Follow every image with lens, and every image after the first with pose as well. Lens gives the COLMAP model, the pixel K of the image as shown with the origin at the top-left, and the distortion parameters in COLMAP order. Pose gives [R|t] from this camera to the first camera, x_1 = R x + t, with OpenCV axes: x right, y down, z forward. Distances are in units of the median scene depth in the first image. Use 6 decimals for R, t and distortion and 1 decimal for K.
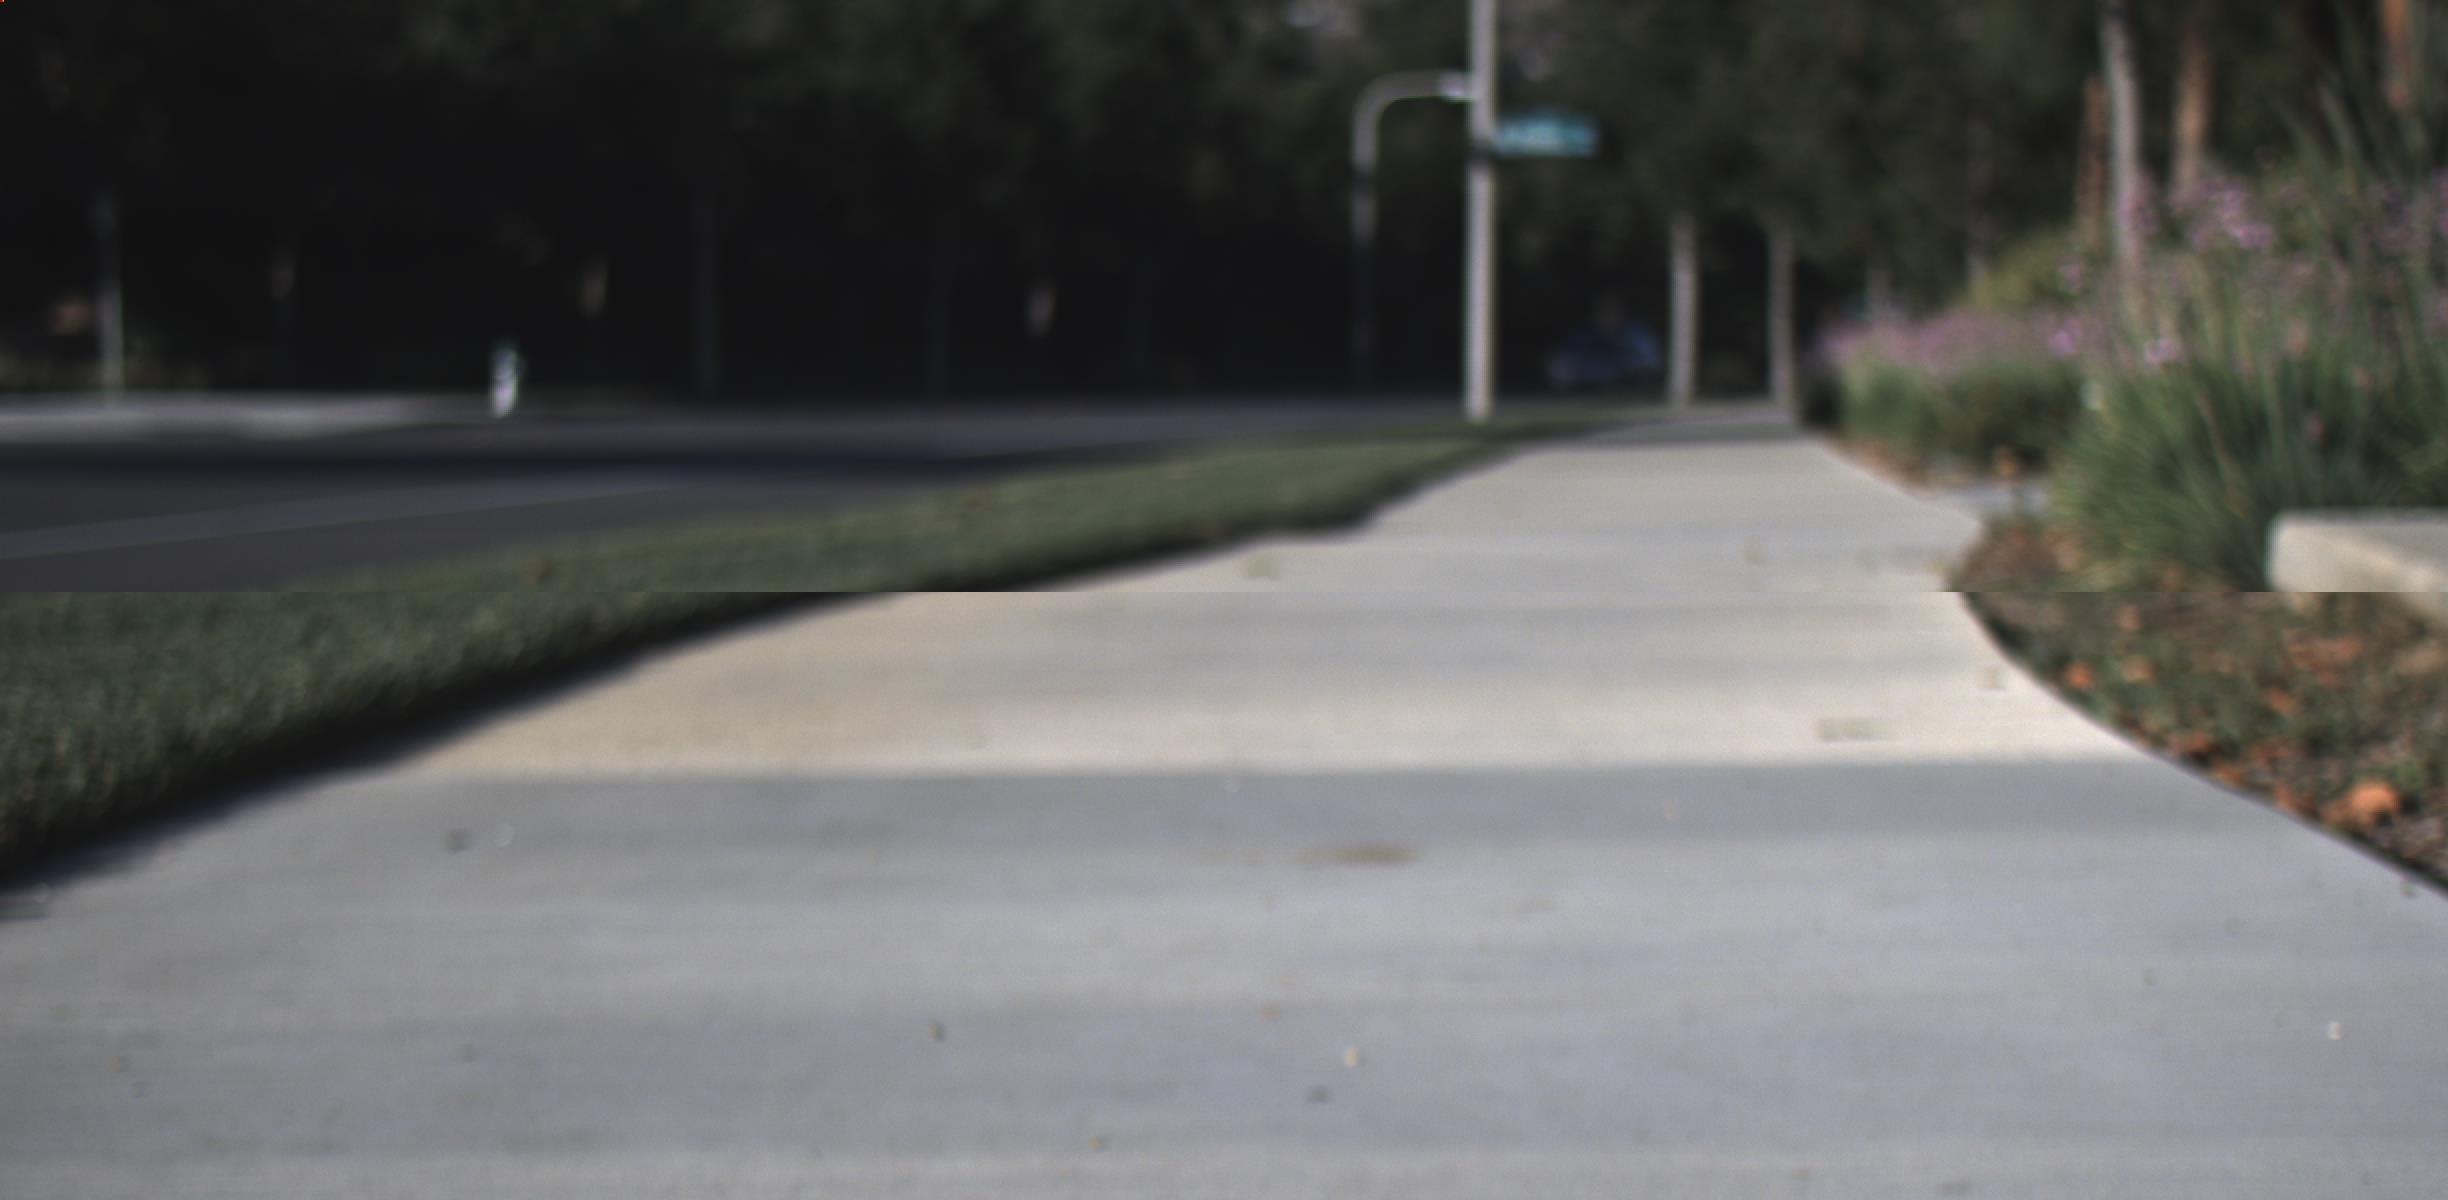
lens RADIAL K [[14167.3, 0, 1224.0], [0, 14167.3, 600.0], [0, 0, 1]] dist [2.274168, 26.025345]
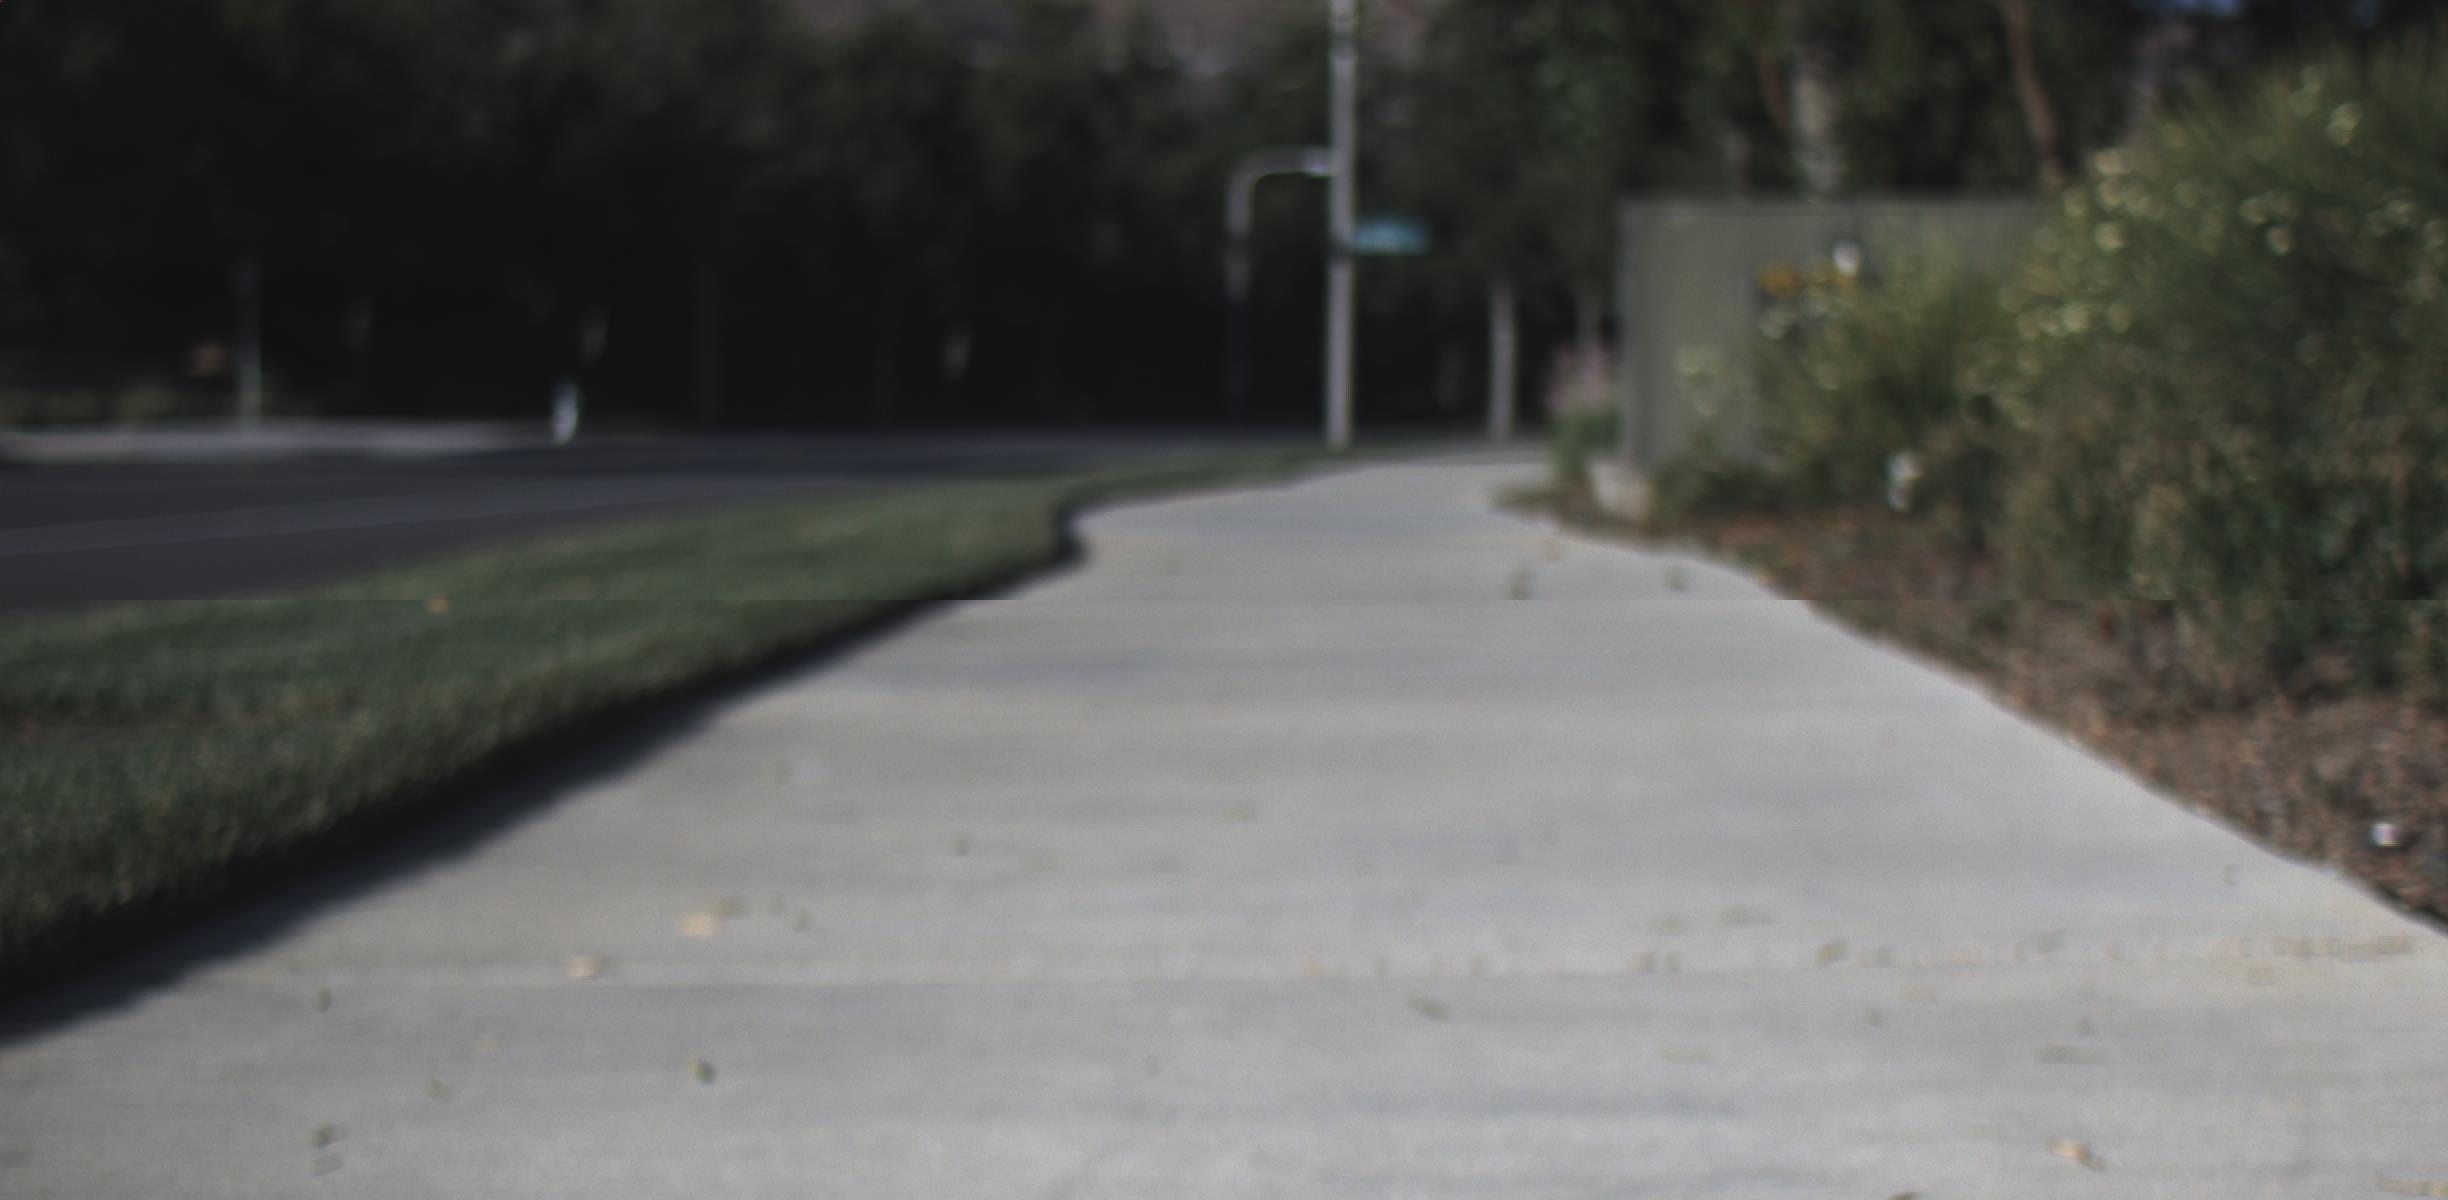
lens RADIAL K [[14167.3, 0, 1224.0], [0, 14167.3, 600.0], [0, 0, 1]] dist [2.274168, 26.025345]
pose [[0.999917, 0.007708, 0.010308, -0.004893], [-0.007681, 0.999967, -0.002686, 0.004092], [-0.010328, 0.002607, 0.999943, -0.253603]]
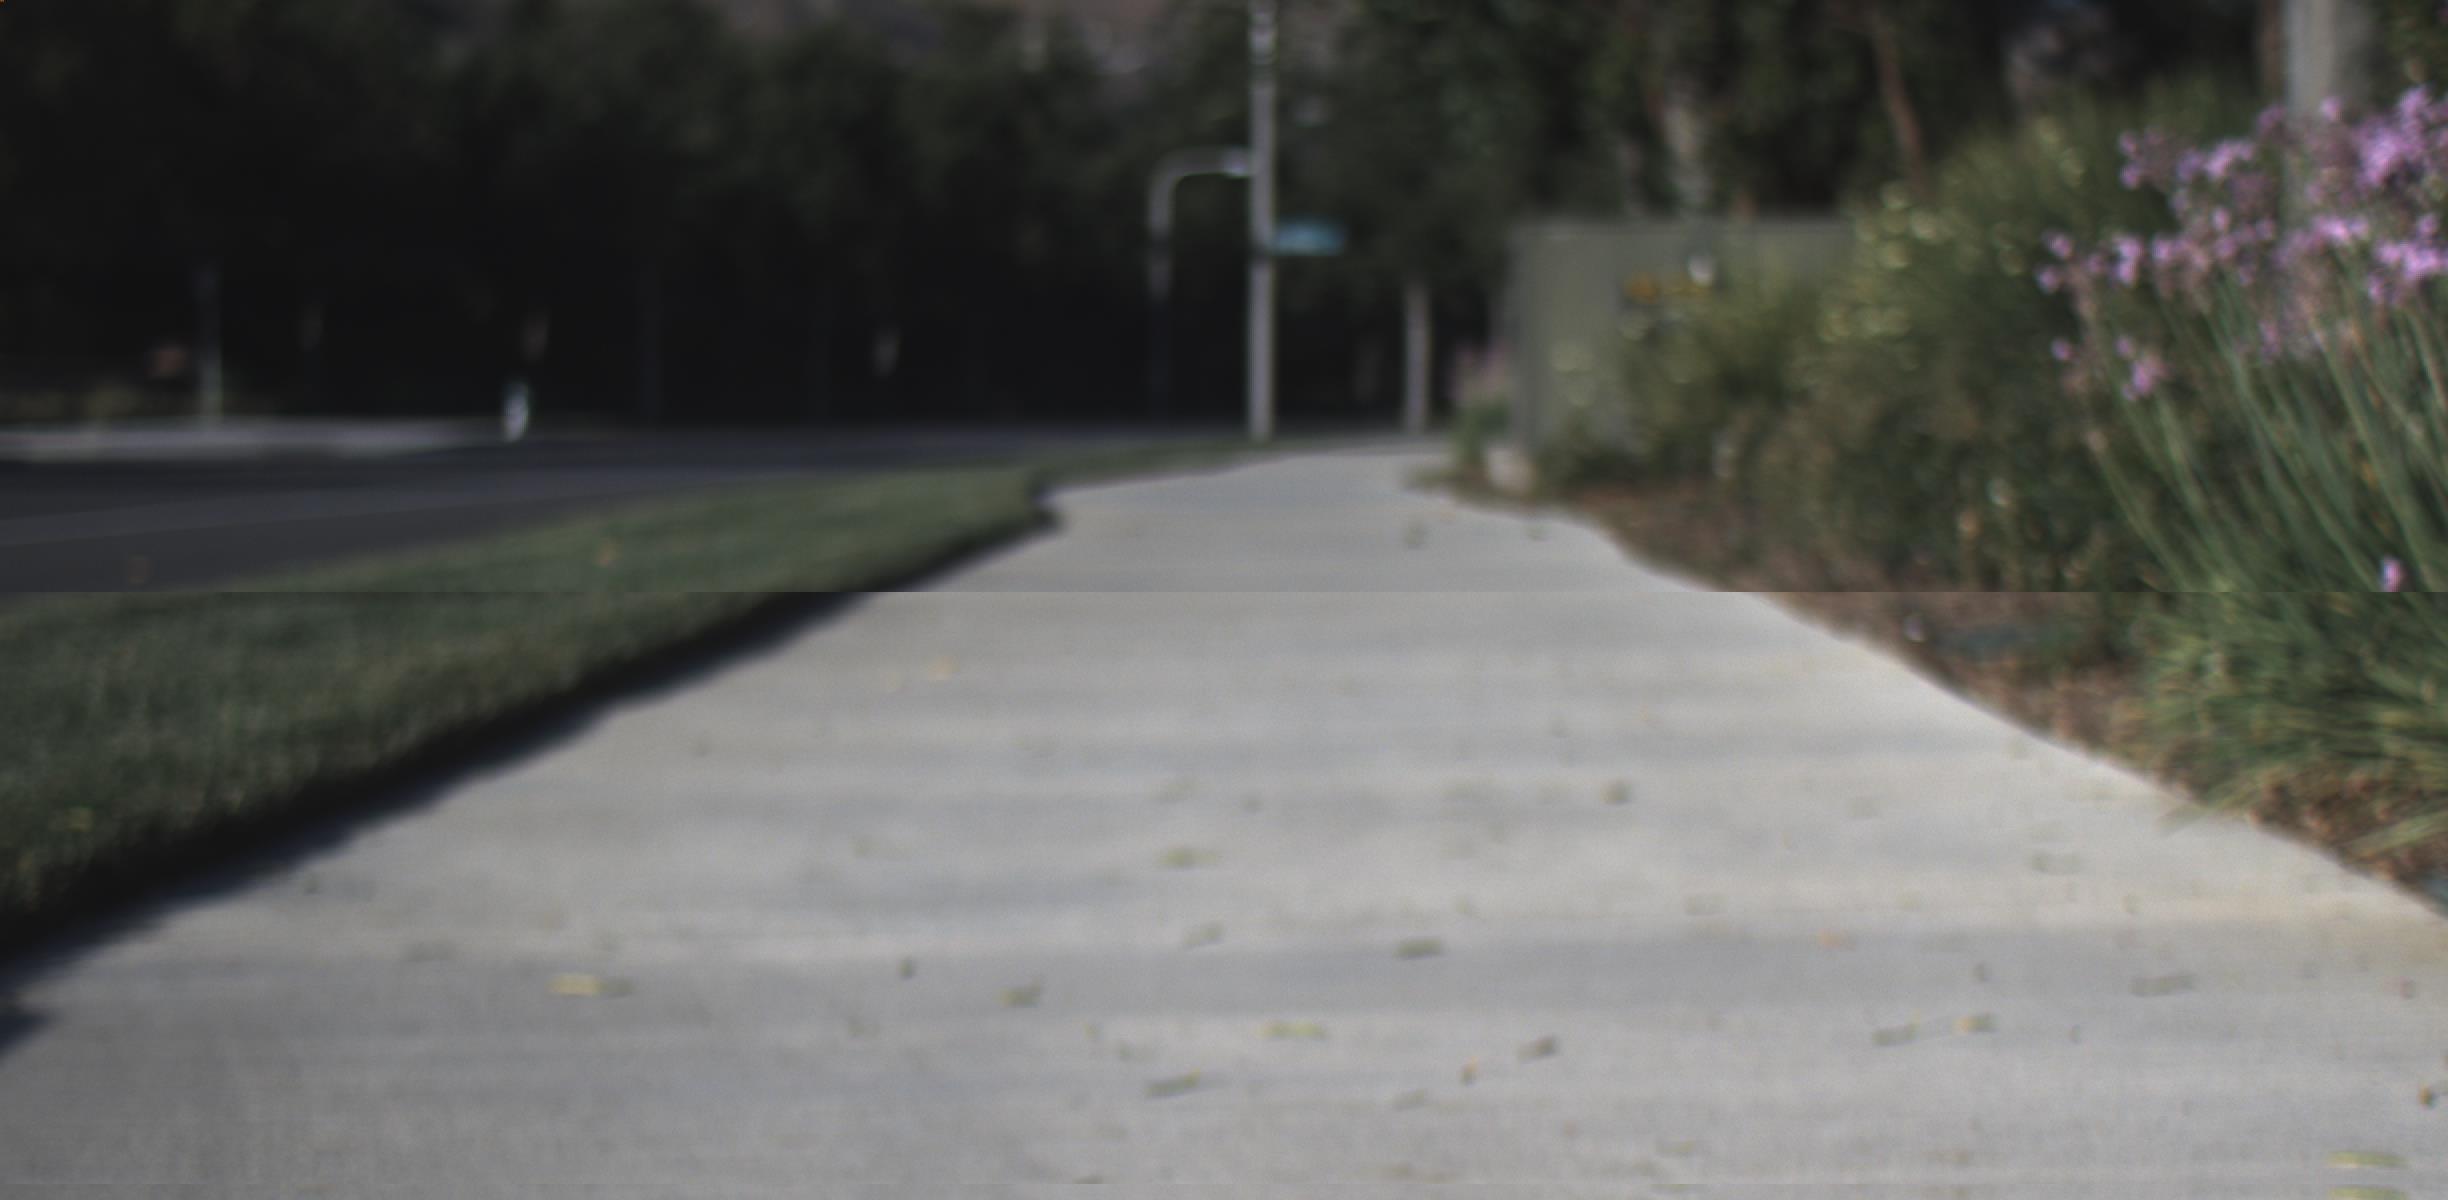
lens RADIAL K [[14167.3, 0, 1224.0], [0, 14167.3, 600.0], [0, 0, 1]] dist [2.274168, 26.025345]
pose [[0.999868, 0.002689, 0.016017, -0.006083], [-0.002650, 0.999994, -0.002426, 0.005022], [-0.016024, 0.002383, 0.999869, -0.304250]]
